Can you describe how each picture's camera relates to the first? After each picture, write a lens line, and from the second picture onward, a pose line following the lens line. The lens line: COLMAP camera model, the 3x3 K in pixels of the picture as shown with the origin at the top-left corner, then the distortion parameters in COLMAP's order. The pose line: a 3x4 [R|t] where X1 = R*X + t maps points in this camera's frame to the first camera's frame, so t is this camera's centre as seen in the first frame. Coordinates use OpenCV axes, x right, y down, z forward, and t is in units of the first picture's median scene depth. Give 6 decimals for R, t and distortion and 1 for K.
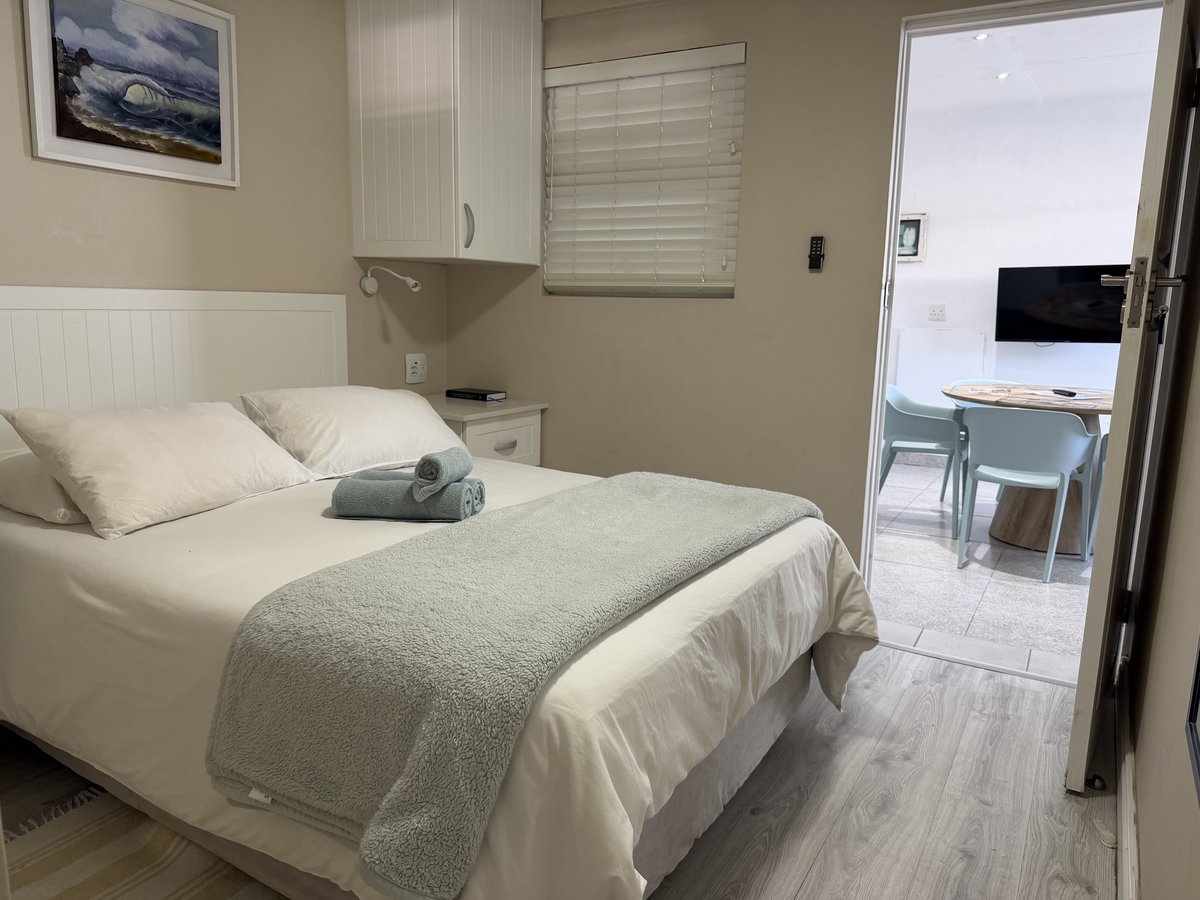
lens RADIAL K [[853.0, 0, 598.0], [0, 853.0, 451.2], [0, 0, 1]] dist [0.055673, -0.069550]
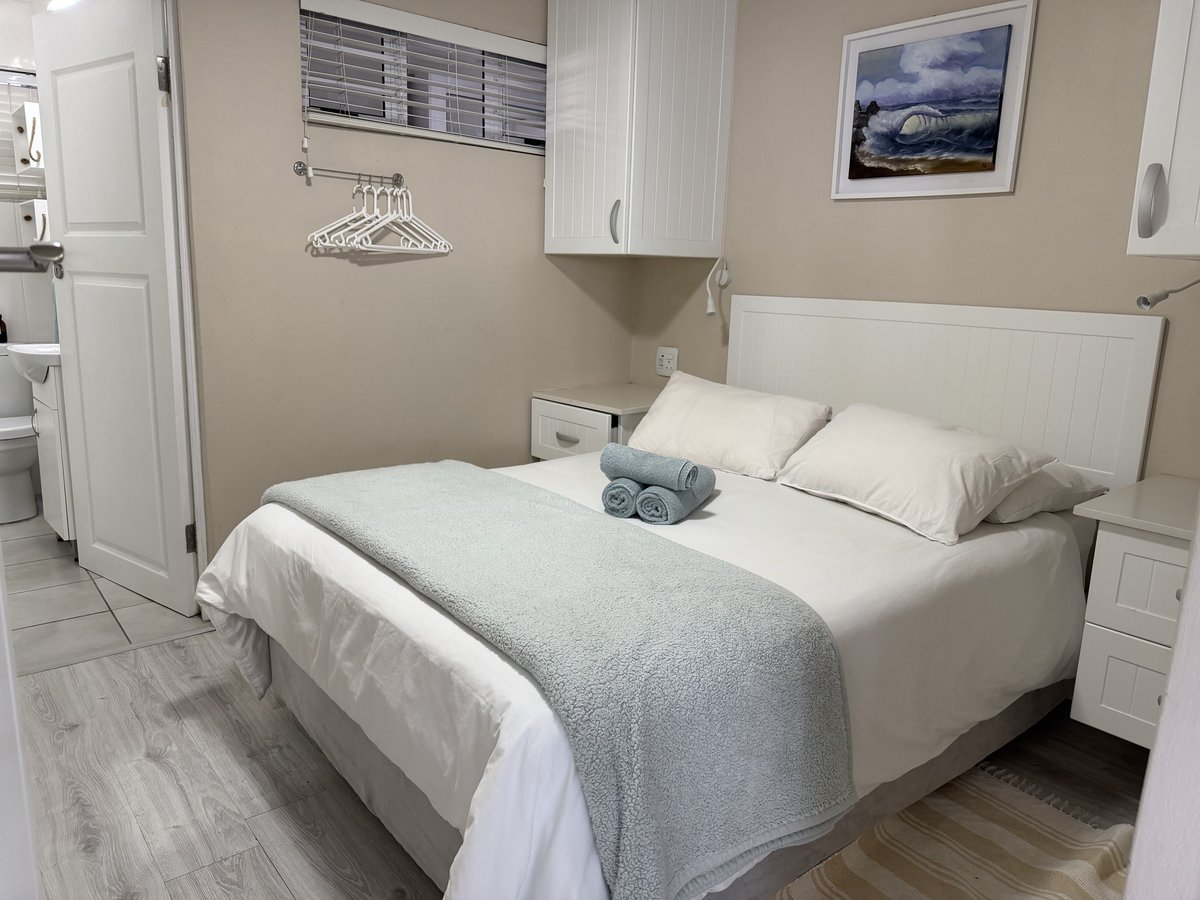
lens RADIAL K [[853.0, 0, 606.2], [0, 853.0, 438.0], [0, 0, 1]] dist [0.055673, -0.069550]
pose [[-0.340750, 0.130204, -0.931094, 0.665925], [-0.218495, 0.952280, 0.213128, -0.183467], [0.914412, 0.276062, -0.296040, 1.076797]]
